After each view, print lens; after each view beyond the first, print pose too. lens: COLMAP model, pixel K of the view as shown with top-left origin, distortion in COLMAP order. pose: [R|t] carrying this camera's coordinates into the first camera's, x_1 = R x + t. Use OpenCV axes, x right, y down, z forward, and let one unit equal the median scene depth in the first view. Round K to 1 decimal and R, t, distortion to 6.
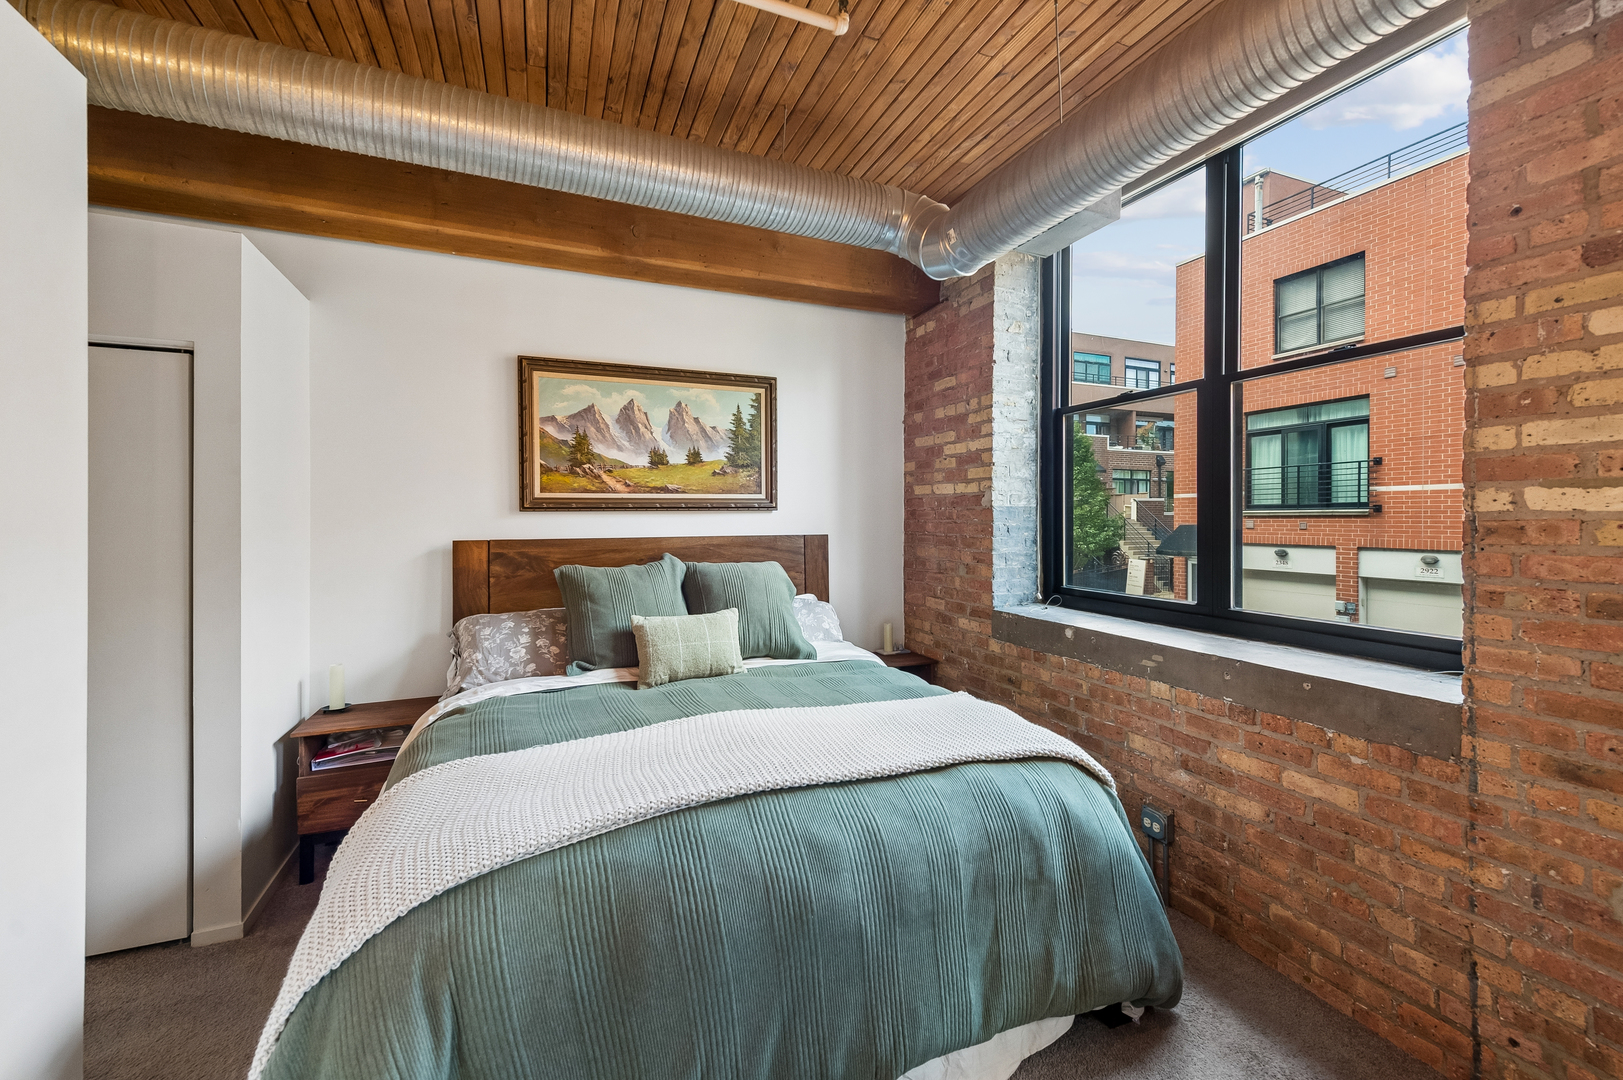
lens RADIAL K [[646.8, 0, 812.9], [0, 646.8, 518.0], [0, 0, 1]] dist [0.015966, 0.000034]
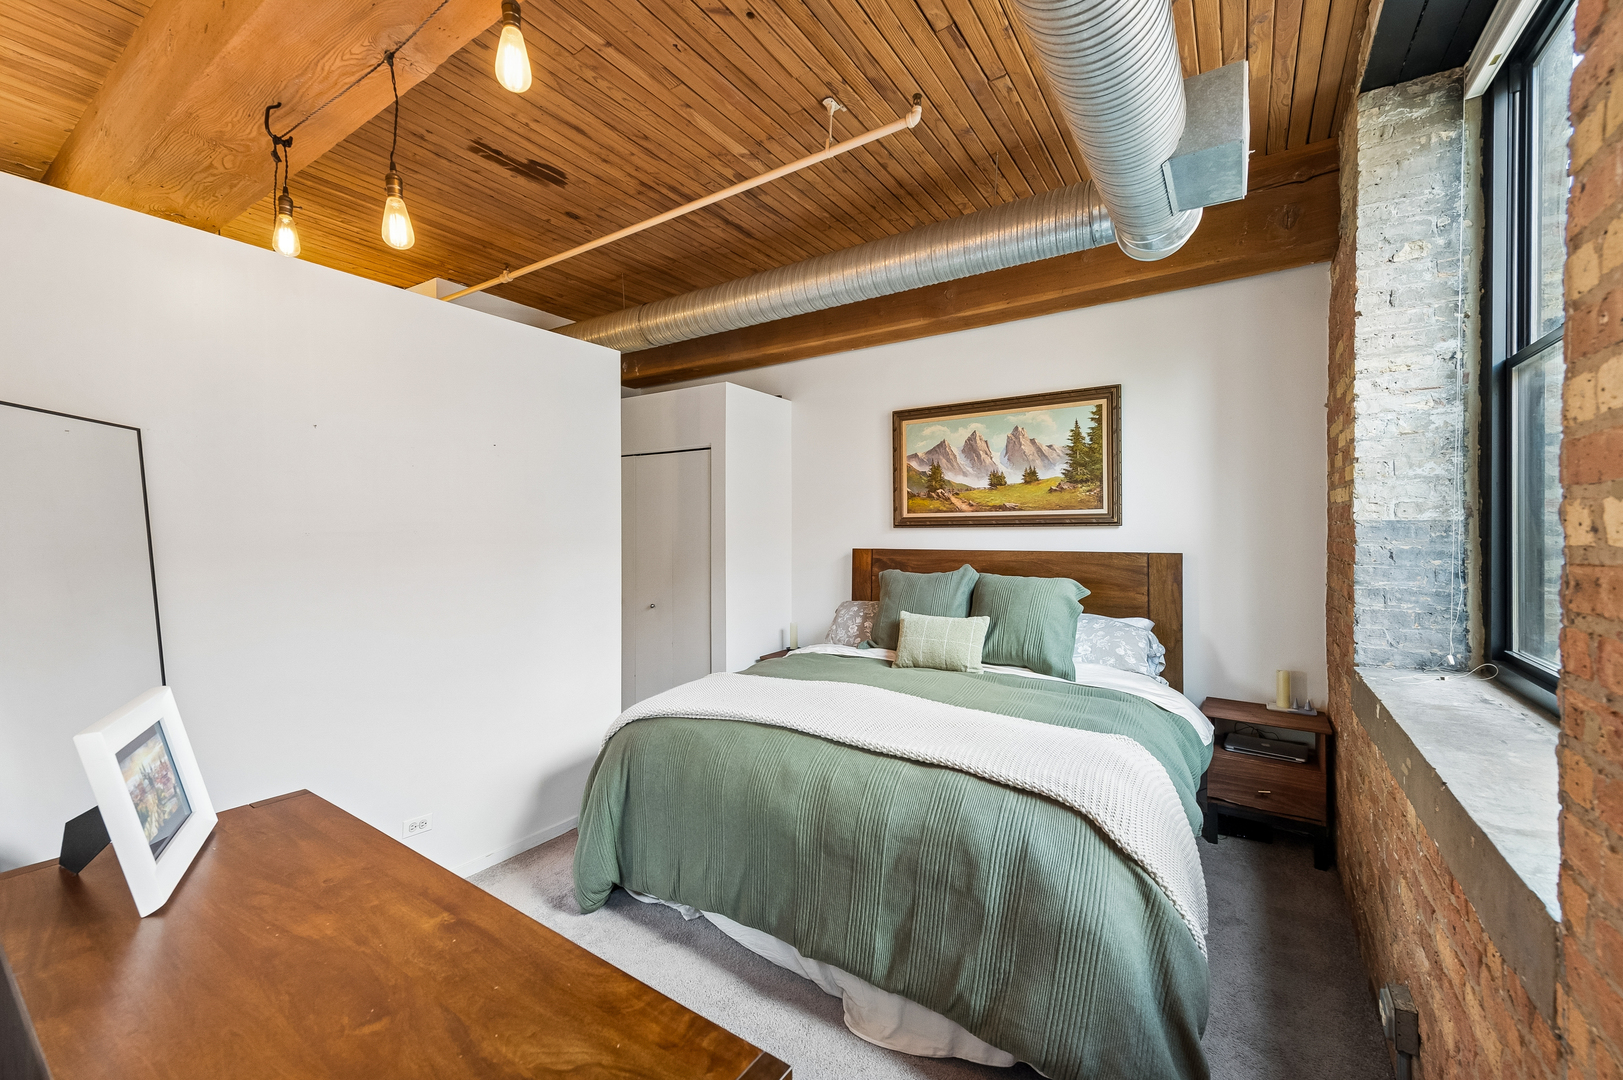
lens RADIAL K [[646.8, 0, 810.7], [0, 646.8, 529.8], [0, 0, 1]] dist [0.017168, -0.005487]
pose [[0.551406, 0.003009, -0.834231, 0.540887], [0.001440, 0.999989, 0.004559, -0.012158], [0.834236, -0.003715, 0.551396, 0.117365]]
